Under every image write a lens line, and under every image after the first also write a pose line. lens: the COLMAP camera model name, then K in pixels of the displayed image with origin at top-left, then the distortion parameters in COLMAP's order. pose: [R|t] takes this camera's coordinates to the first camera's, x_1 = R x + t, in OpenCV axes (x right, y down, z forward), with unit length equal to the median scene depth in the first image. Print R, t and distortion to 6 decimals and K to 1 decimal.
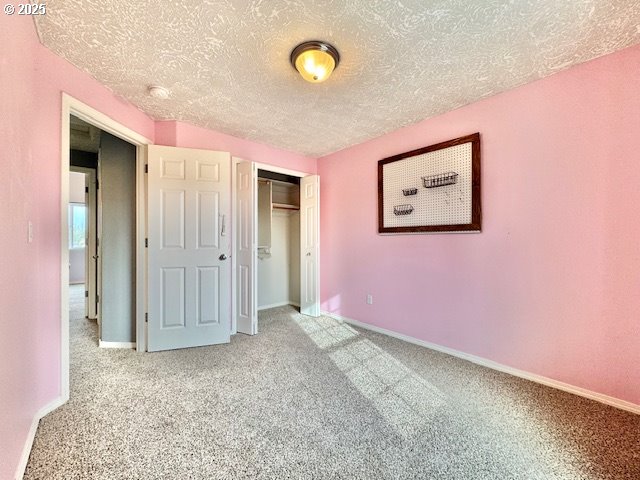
lens RADIAL K [[255.5, 0, 319.6], [0, 255.5, 242.9], [0, 0, 1]] dist [0.000628, 0.000087]
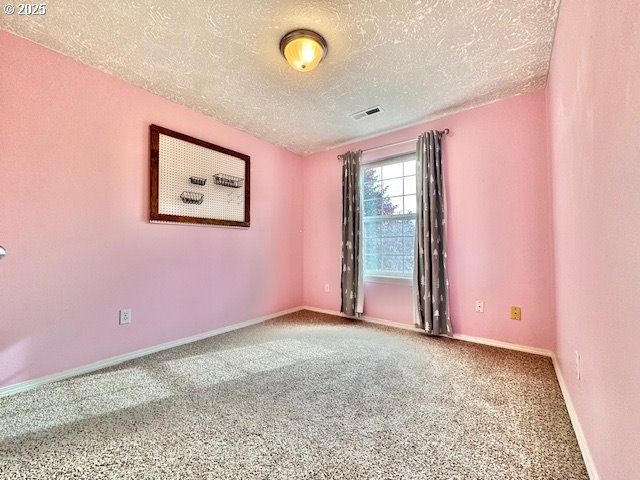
lens RADIAL K [[255.5, 0, 319.6], [0, 255.5, 242.9], [0, 0, 1]] dist [0.000628, 0.000087]
pose [[-0.177850, 0.014415, 0.983952, -0.675183], [0.008919, 0.999875, -0.013037, 0.048190], [-0.984017, 0.006458, -0.177957, 0.740331]]
